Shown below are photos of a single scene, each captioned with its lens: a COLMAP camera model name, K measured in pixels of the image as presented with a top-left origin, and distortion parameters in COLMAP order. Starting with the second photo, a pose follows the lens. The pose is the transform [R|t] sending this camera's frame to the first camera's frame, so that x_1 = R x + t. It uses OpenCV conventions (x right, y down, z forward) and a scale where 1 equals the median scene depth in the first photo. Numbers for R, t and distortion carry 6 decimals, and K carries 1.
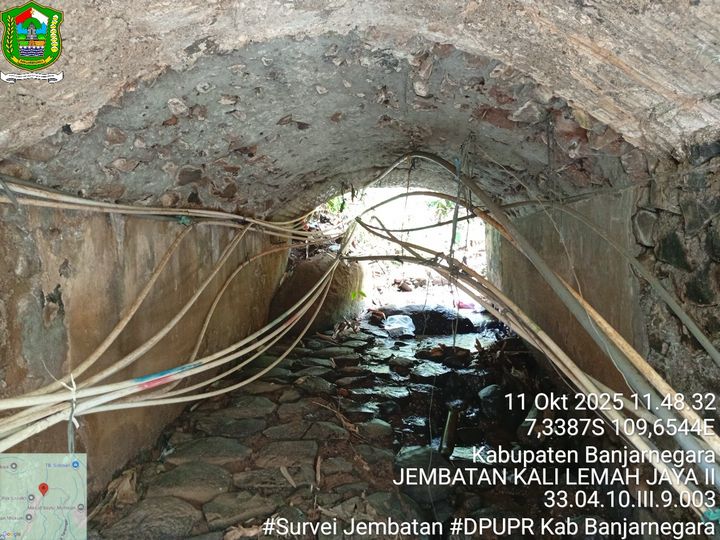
lens RADIAL K [[545.6, 0, 357.9], [0, 545.6, 270.6], [0, 0, 1]] dist [0.090048, -0.201740]
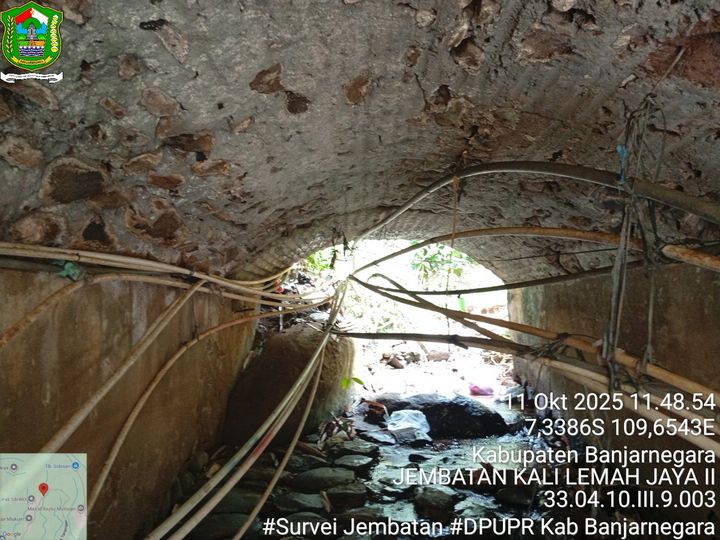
lens RADIAL K [[549.0, 0, 358.8], [0, 549.0, 269.9], [0, 0, 1]] dist [0.093643, -0.203535]
pose [[0.997713, 0.008460, 0.067067, -0.048271], [-0.000346, 0.992764, -0.120084, -0.018469], [-0.067598, 0.119786, 0.990496, 0.299795]]
